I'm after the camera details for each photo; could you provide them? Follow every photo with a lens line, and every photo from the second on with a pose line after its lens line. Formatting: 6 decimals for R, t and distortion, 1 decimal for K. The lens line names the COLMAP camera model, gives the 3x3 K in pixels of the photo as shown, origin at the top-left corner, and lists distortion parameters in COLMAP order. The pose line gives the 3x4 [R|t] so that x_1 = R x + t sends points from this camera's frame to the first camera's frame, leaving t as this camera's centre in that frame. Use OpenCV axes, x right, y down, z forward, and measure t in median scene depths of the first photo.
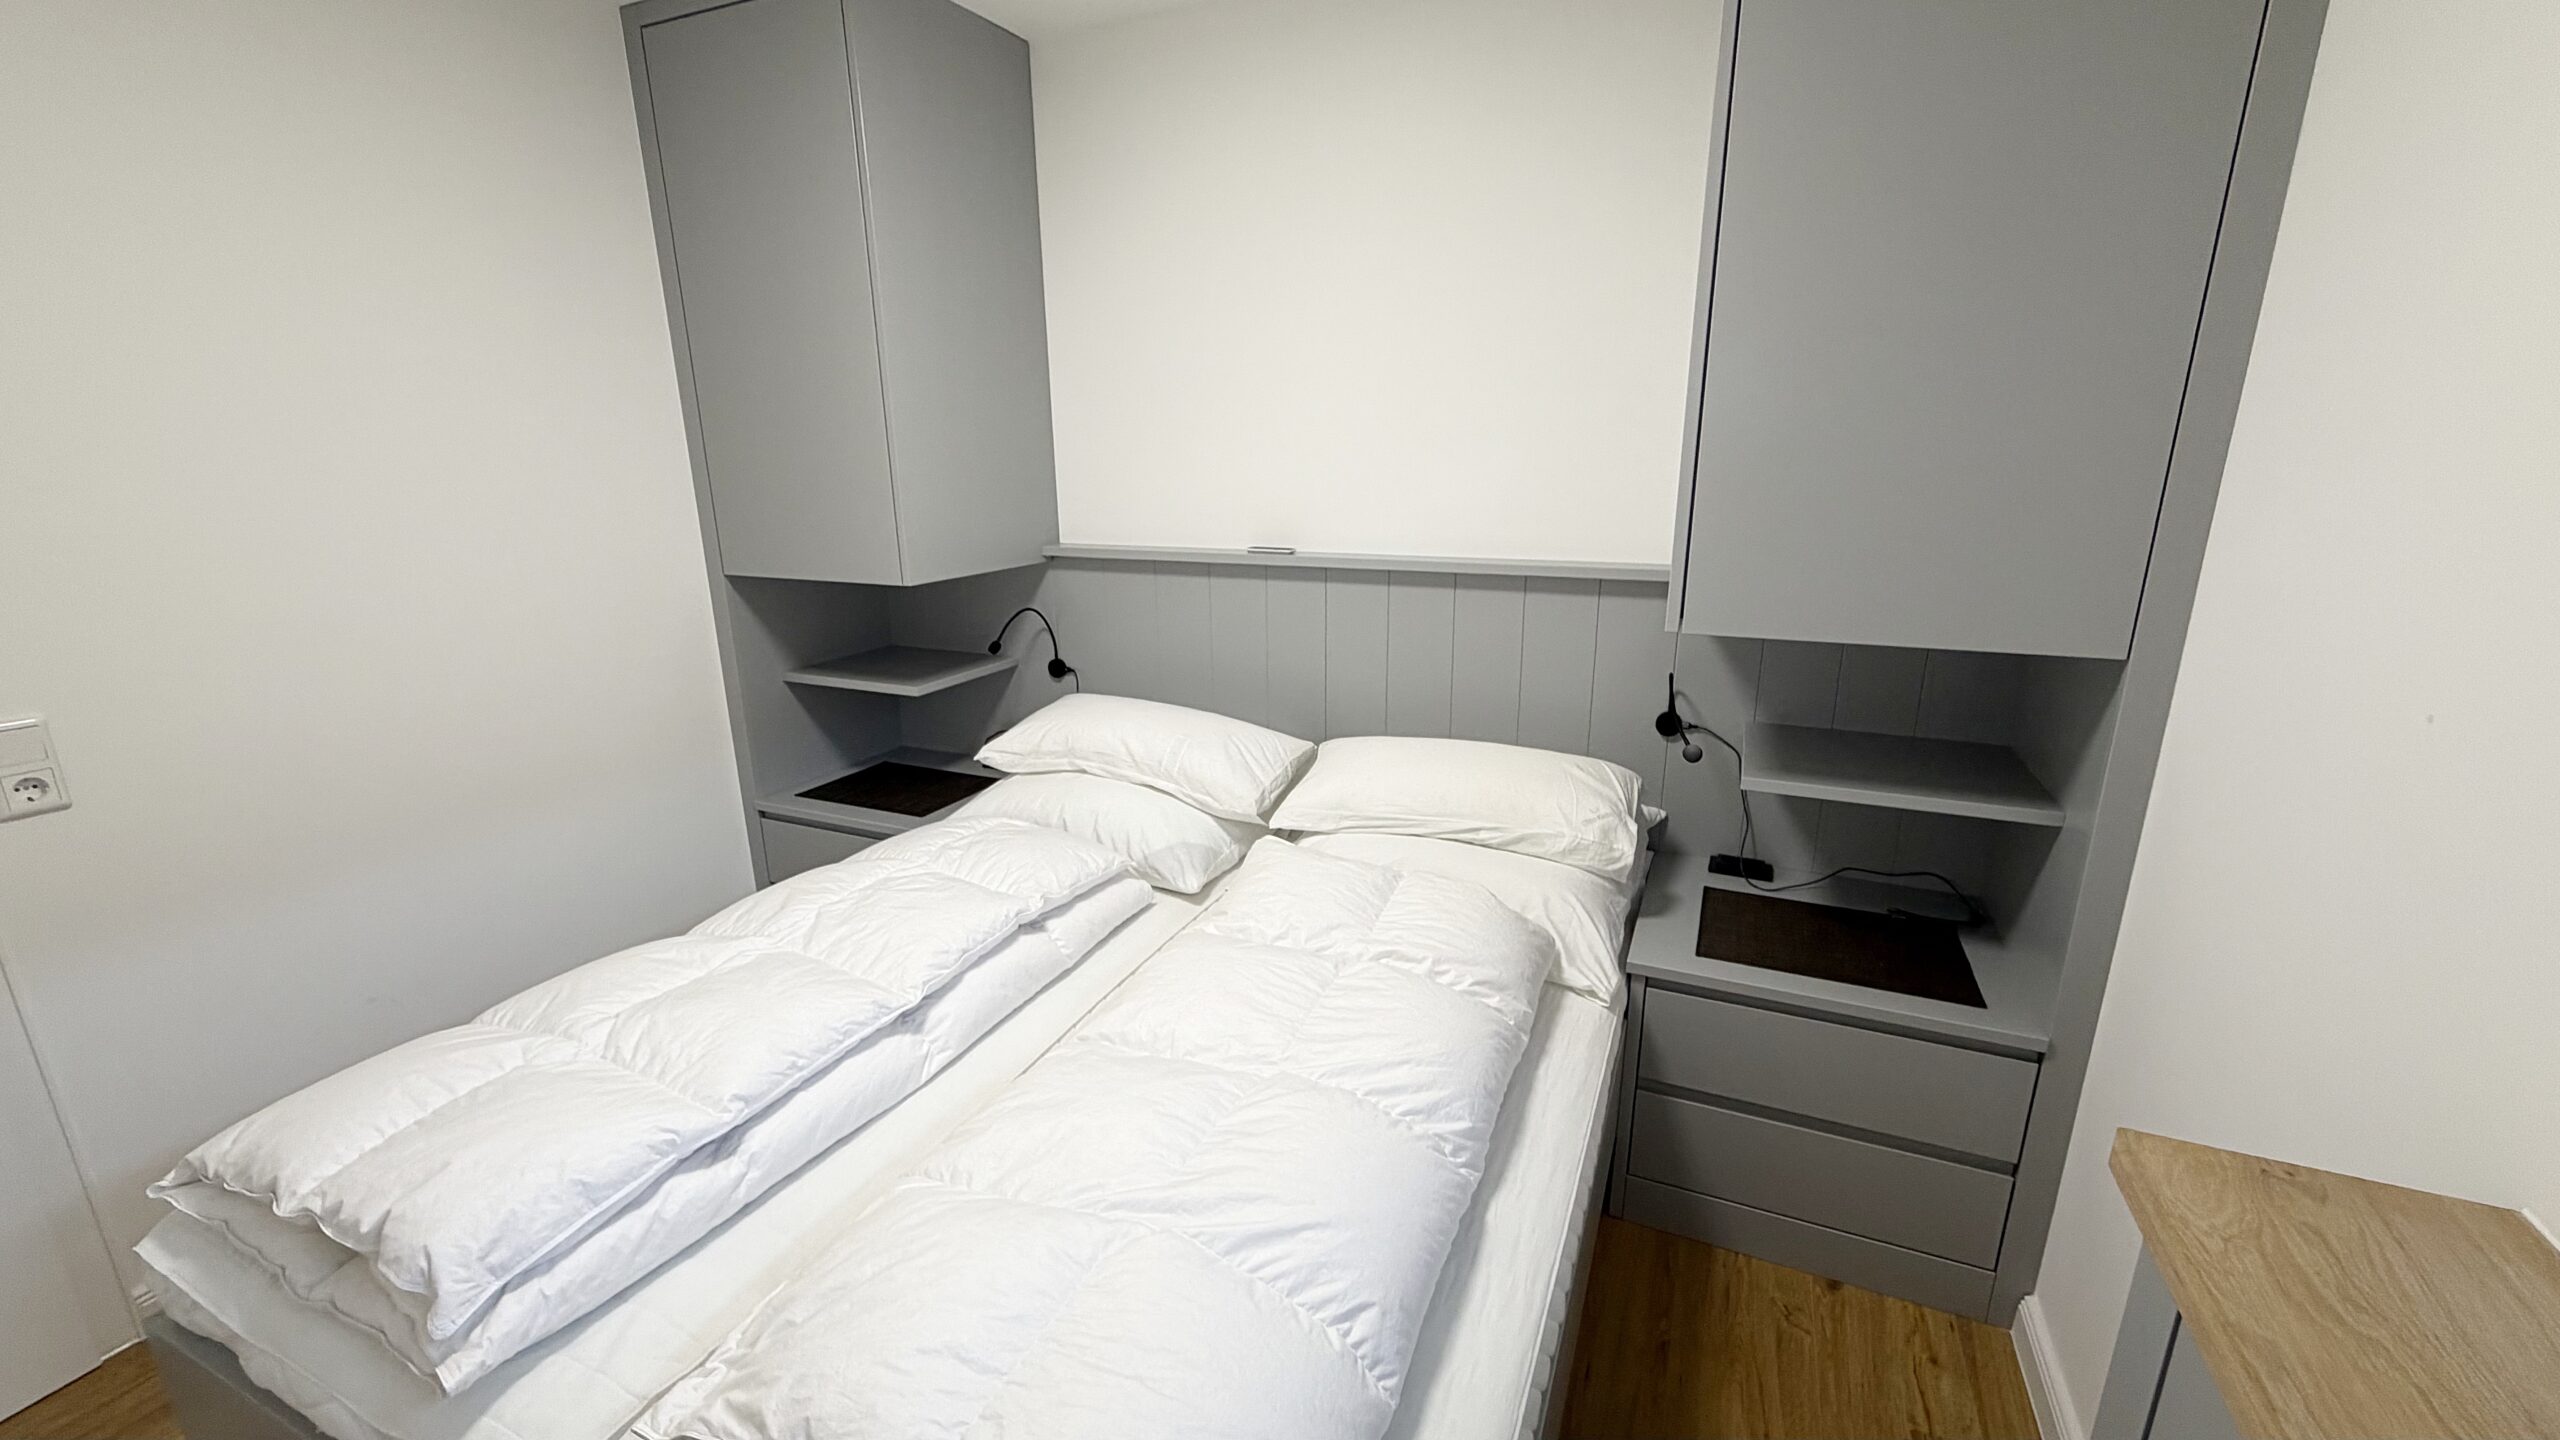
lens RADIAL K [[1023.3, 0, 1290.2], [0, 1023.3, 730.1], [0, 0, 1]] dist [-0.003826, -0.000008]
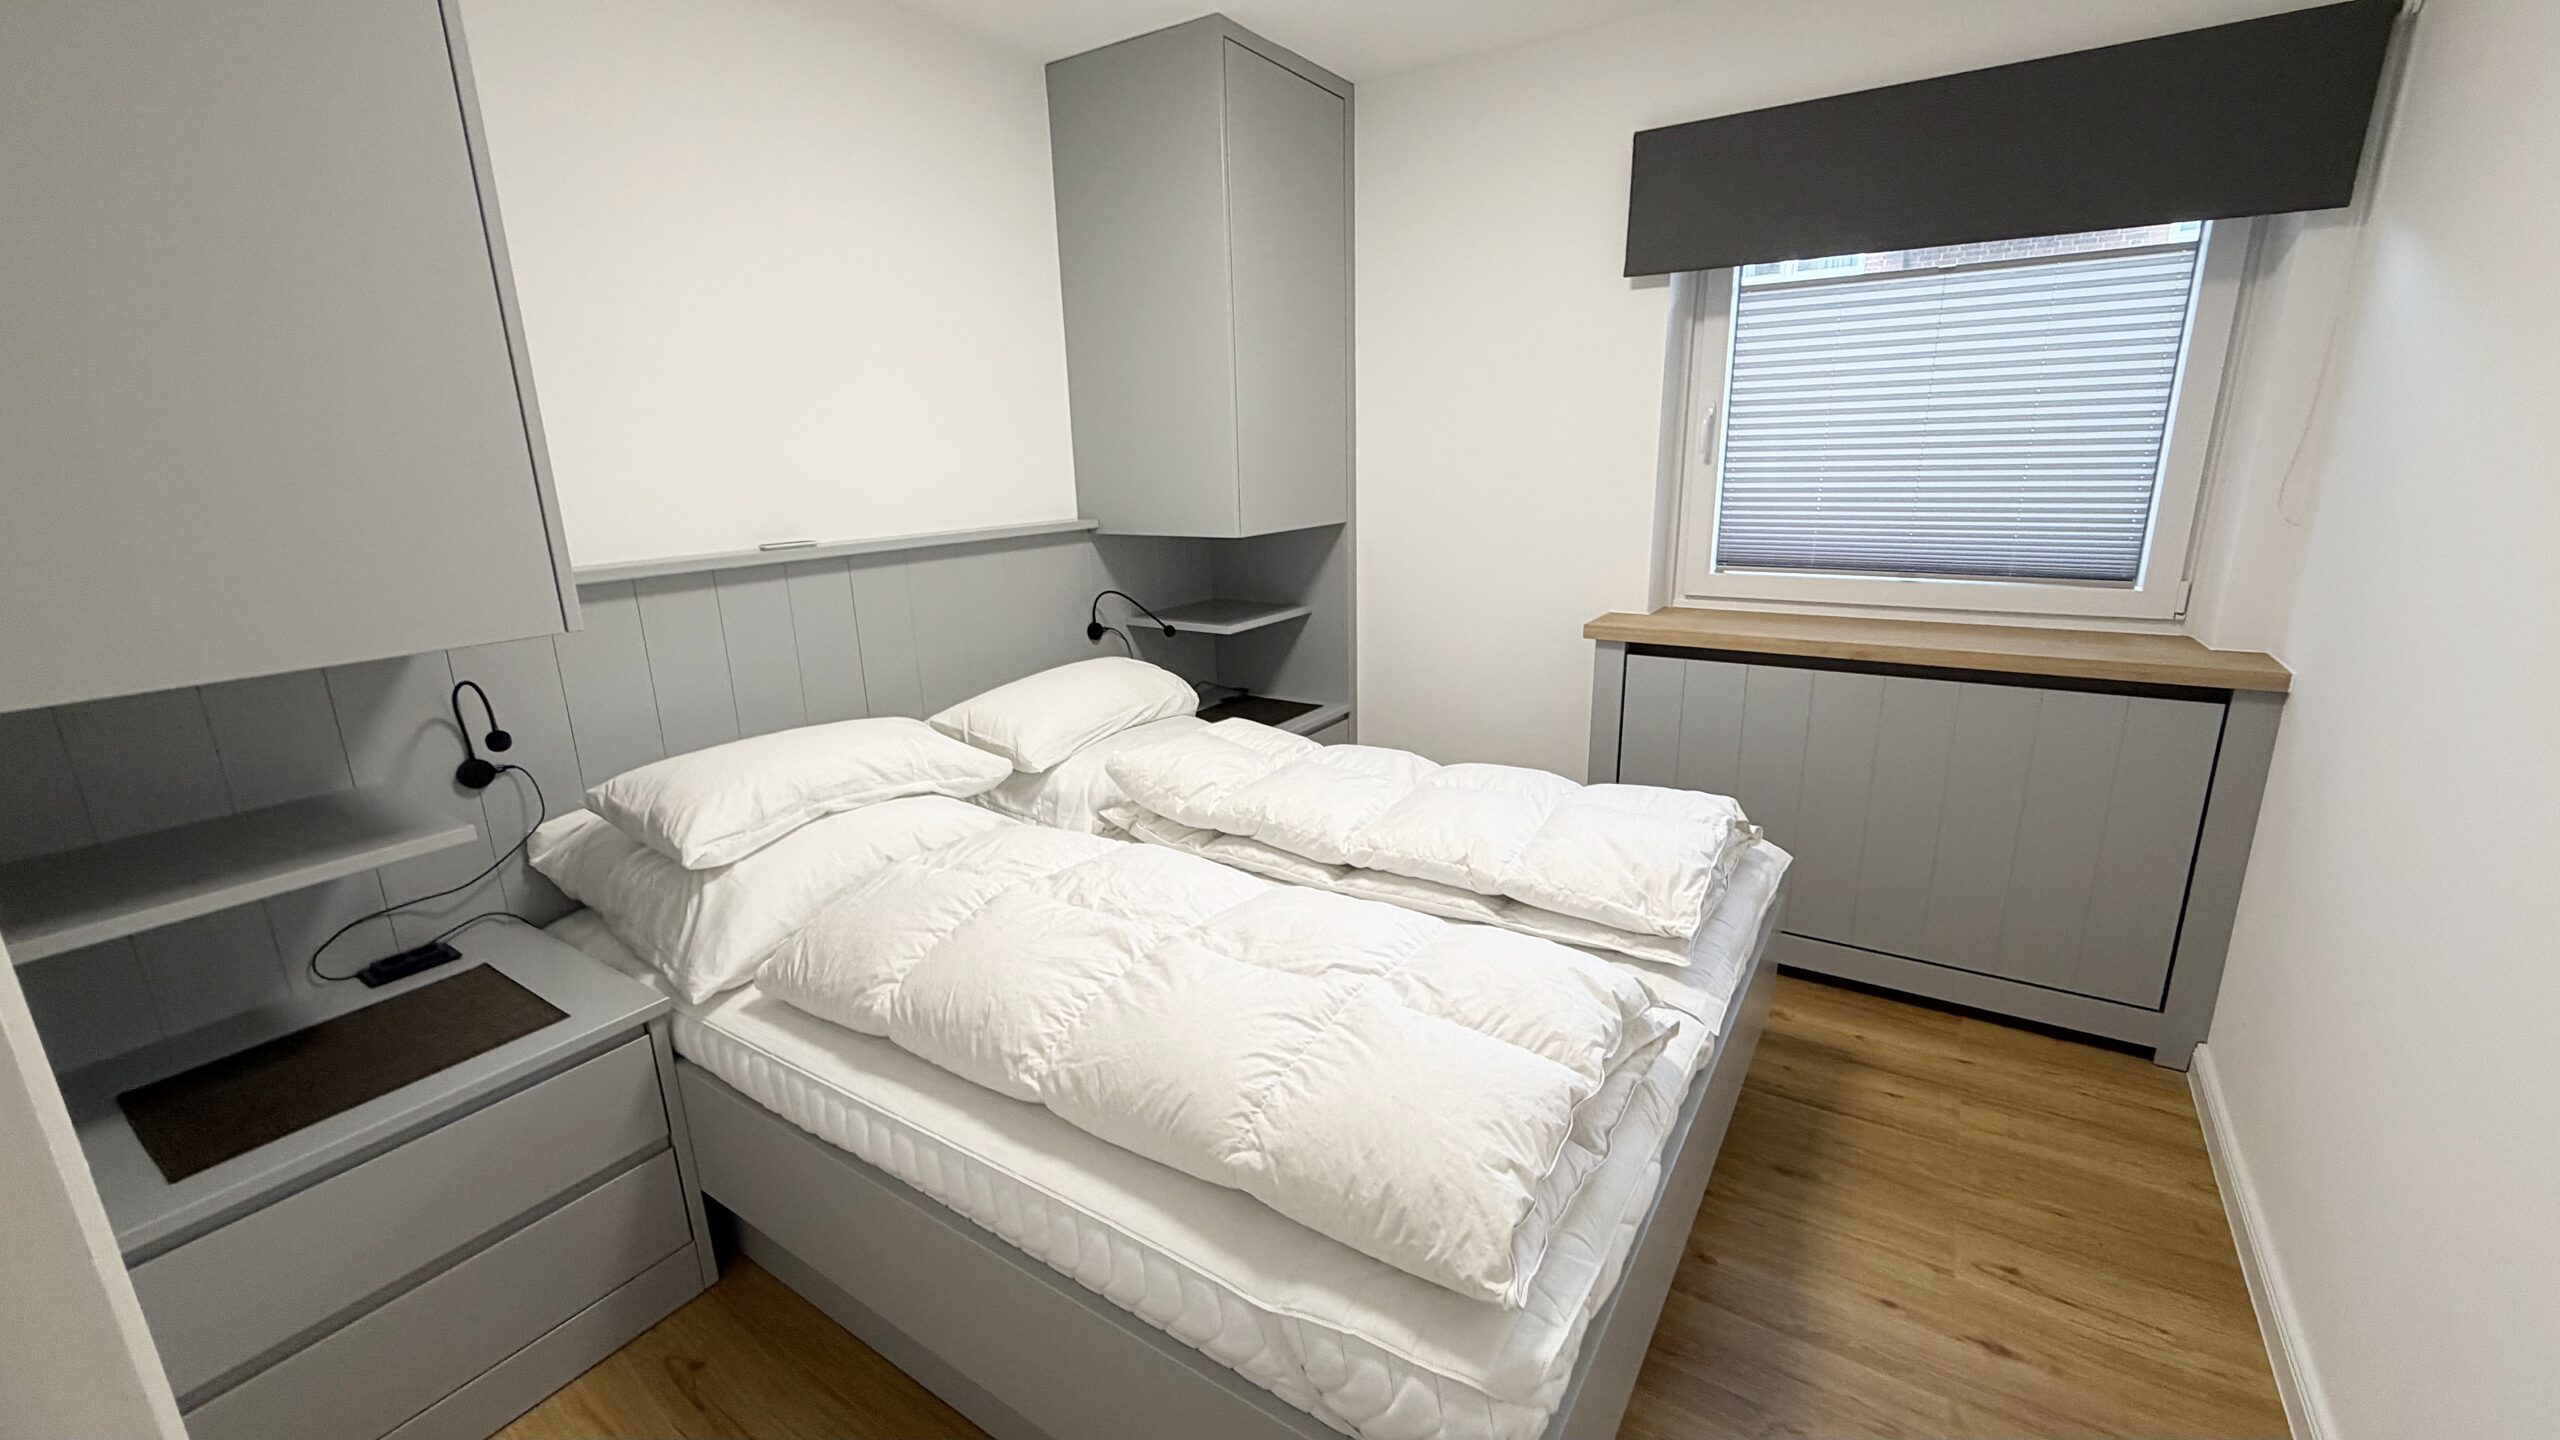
lens RADIAL K [[1023.3, 0, 1295.5], [0, 1023.3, 716.6], [0, 0, 1]] dist [-0.003826, -0.000008]
pose [[0.167052, -0.252658, 0.953025, -0.956705], [0.276066, 0.939930, 0.200796, -0.101802], [-0.946510, 0.229554, 0.226768, 0.444219]]
